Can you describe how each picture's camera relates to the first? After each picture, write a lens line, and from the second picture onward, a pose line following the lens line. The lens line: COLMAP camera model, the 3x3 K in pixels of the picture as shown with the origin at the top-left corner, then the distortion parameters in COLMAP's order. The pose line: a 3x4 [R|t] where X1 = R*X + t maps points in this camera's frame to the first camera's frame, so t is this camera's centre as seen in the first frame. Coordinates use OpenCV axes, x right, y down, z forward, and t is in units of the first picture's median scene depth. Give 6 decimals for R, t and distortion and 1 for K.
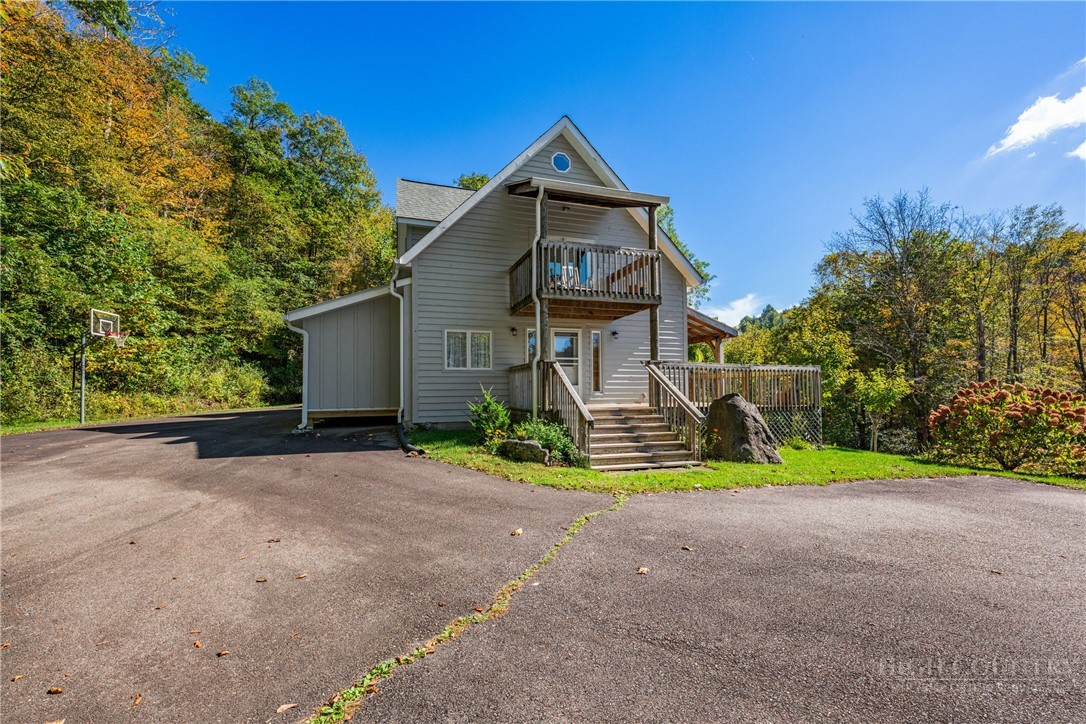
lens RADIAL K [[429.7, 0, 543.0], [0, 429.7, 362.0], [0, 0, 1]] dist [-0.000149, -0.000225]
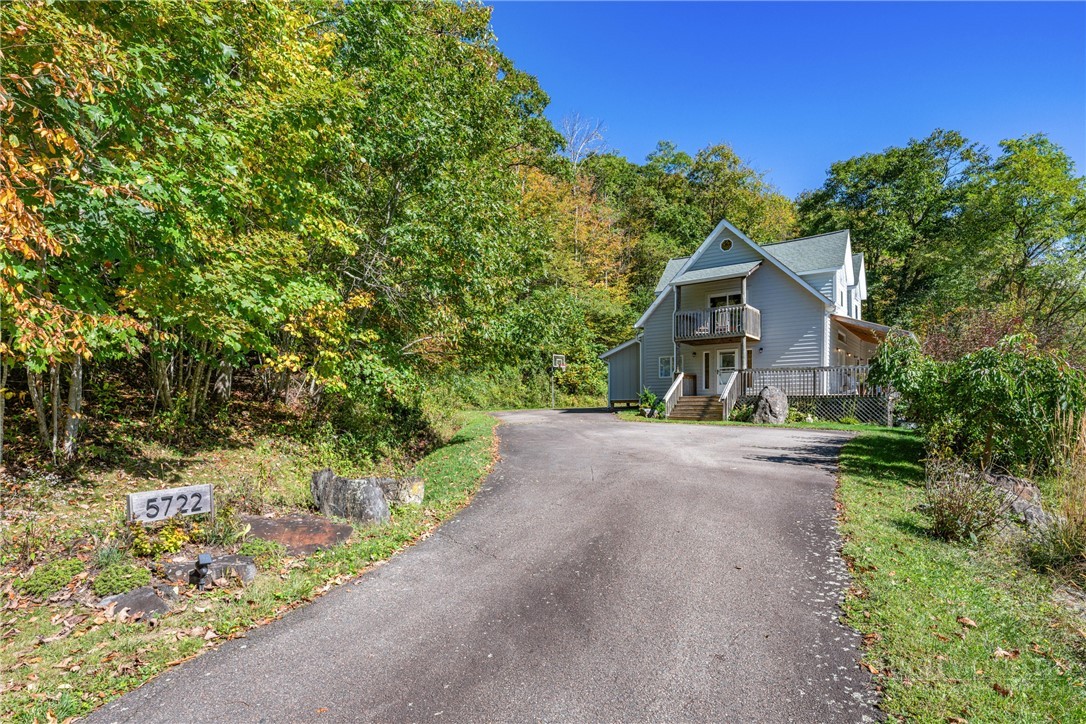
lens RADIAL K [[556.7, 0, 543.0], [0, 556.7, 362.0], [0, 0, 1]] dist [-0.000098, -0.000007]
pose [[0.581845, -0.057049, -0.811296, 0.875496], [0.057968, 0.997909, -0.028597, -0.009312], [0.811231, -0.030390, 0.583936, -0.493246]]
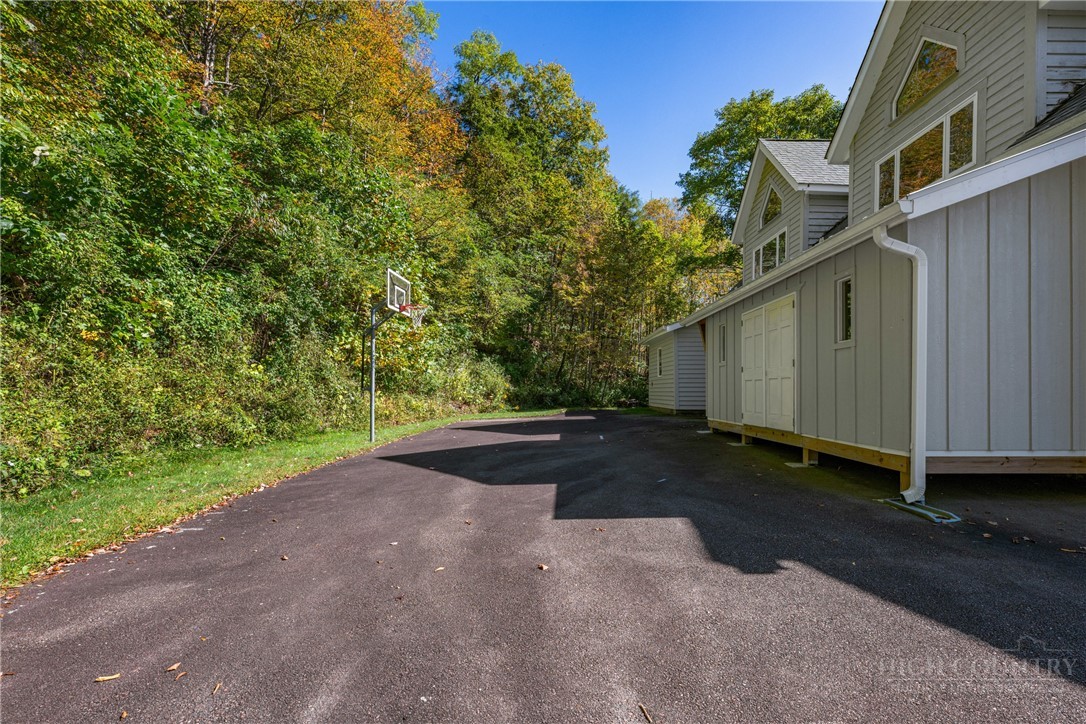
lens RADIAL K [[431.4, 0, 543.0], [0, 431.4, 362.0], [0, 0, 1]] dist [-0.018247, -0.000069]
pose [[0.956251, -0.009702, -0.292385, -0.458064], [0.010525, 0.999944, 0.001242, 0.015289], [0.292357, -0.004265, 0.956300, 0.316579]]
